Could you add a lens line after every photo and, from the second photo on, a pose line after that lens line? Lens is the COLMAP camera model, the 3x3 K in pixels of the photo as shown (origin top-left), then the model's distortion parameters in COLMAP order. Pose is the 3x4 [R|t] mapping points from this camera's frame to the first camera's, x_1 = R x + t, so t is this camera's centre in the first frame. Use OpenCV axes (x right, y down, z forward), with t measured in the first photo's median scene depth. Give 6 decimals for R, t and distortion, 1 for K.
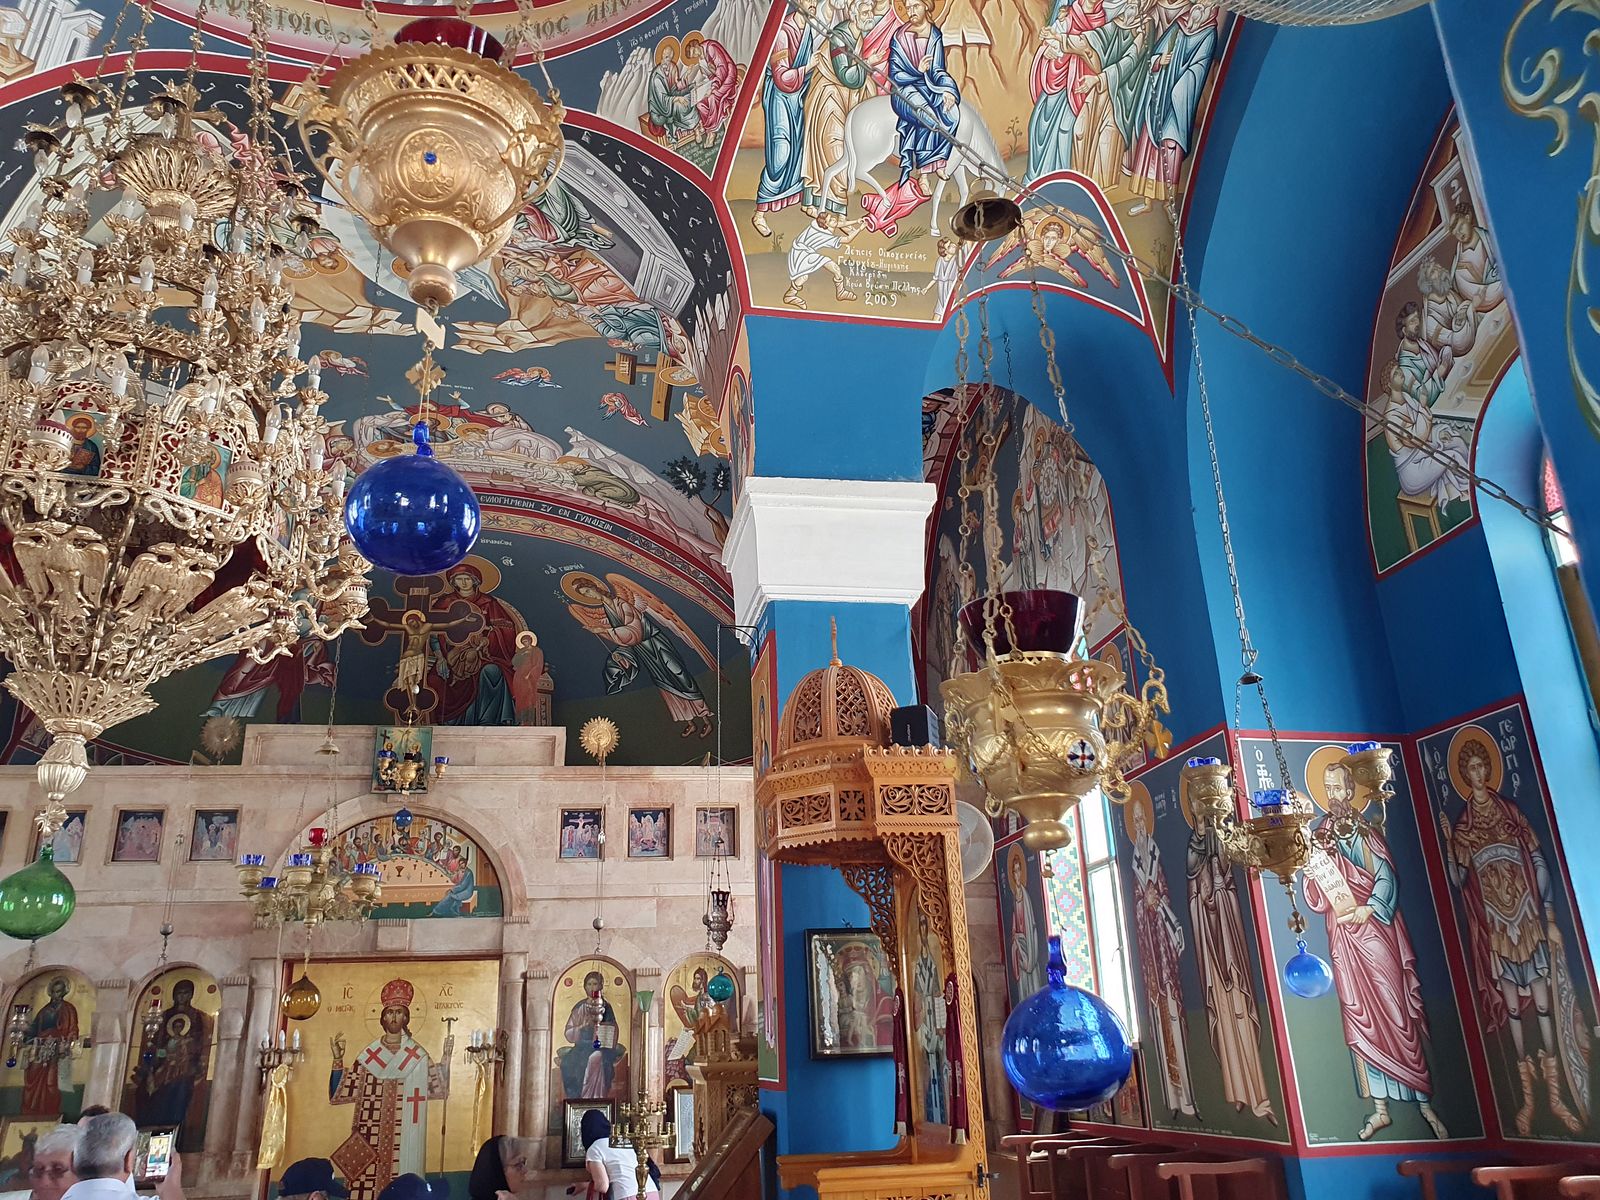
lens RADIAL K [[1251.2, 0, 781.9], [0, 1251.2, 590.8], [0, 0, 1]] dist [0.005769, 0.010595]
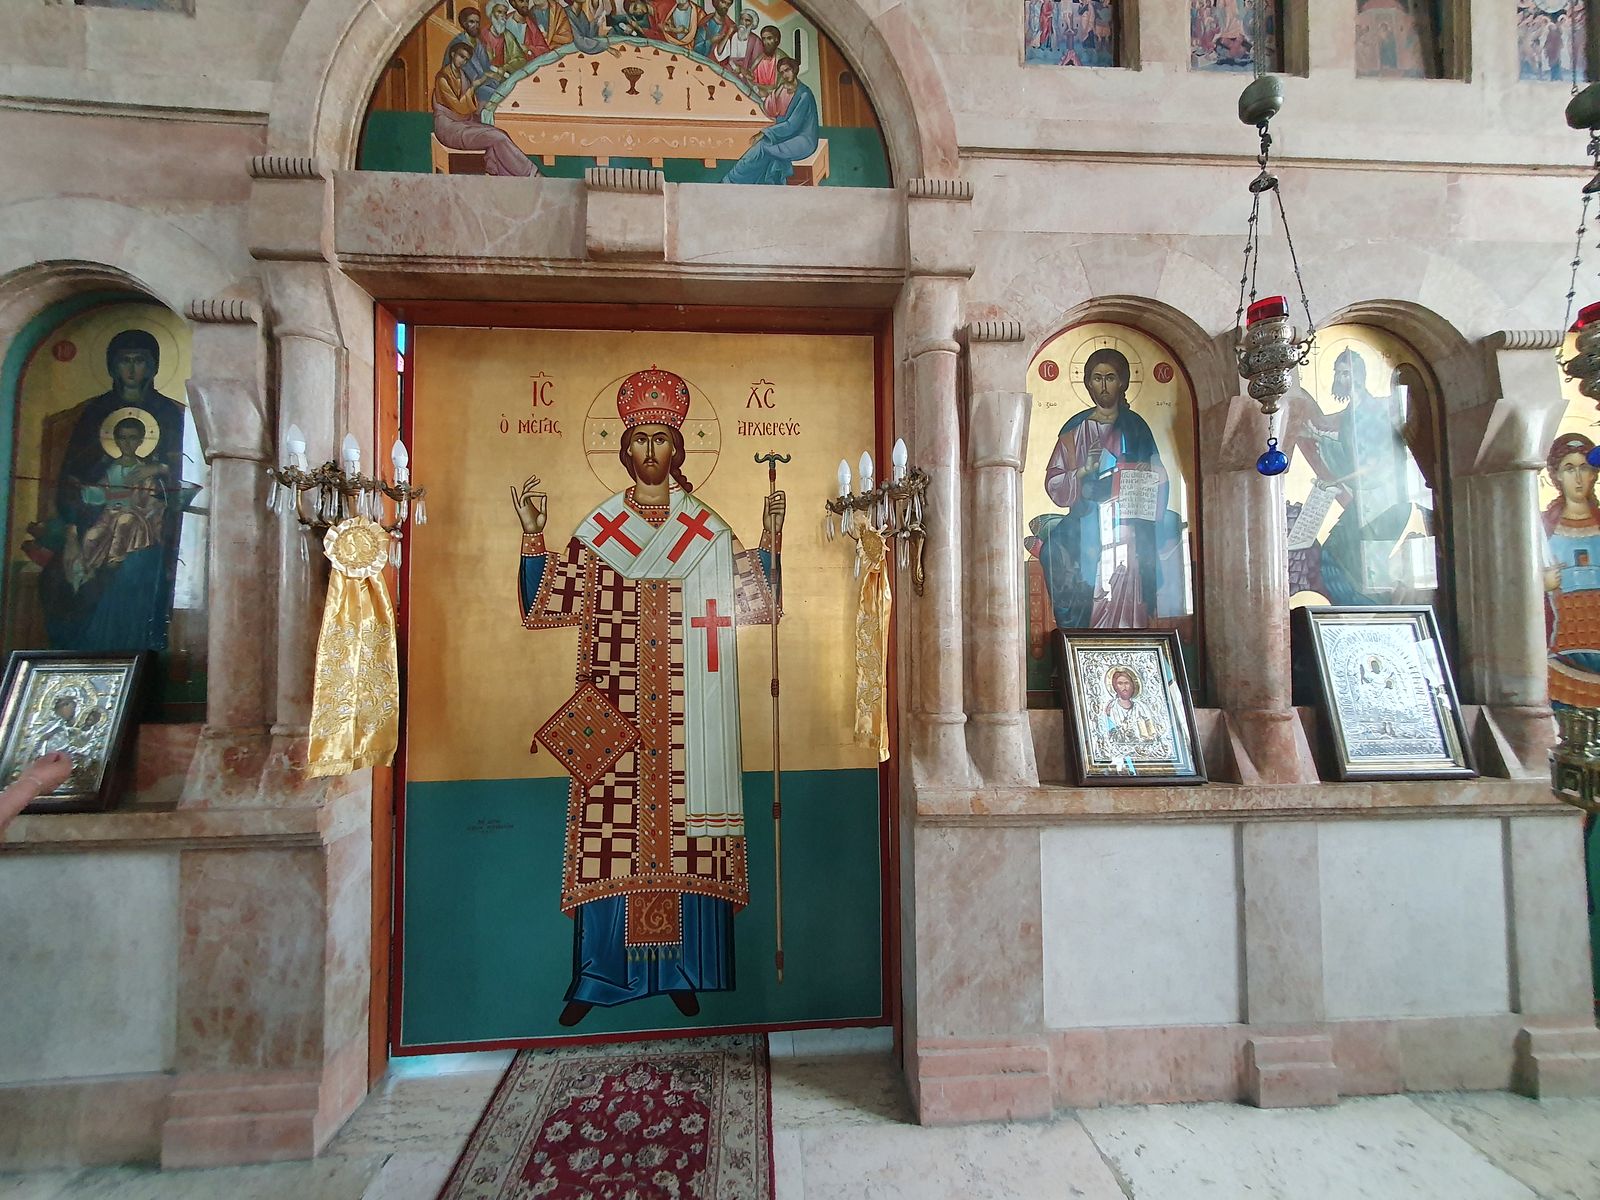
lens RADIAL K [[632.4, 0, 794.8], [0, 632.4, 614.4], [0, 0, 1]] dist [0.007073, -0.001057]
pose [[0.995726, 0.017676, -0.090652, -0.273250], [0.012471, 0.946794, 0.321599, 0.373574], [0.091513, -0.321355, 0.942527, 0.893074]]
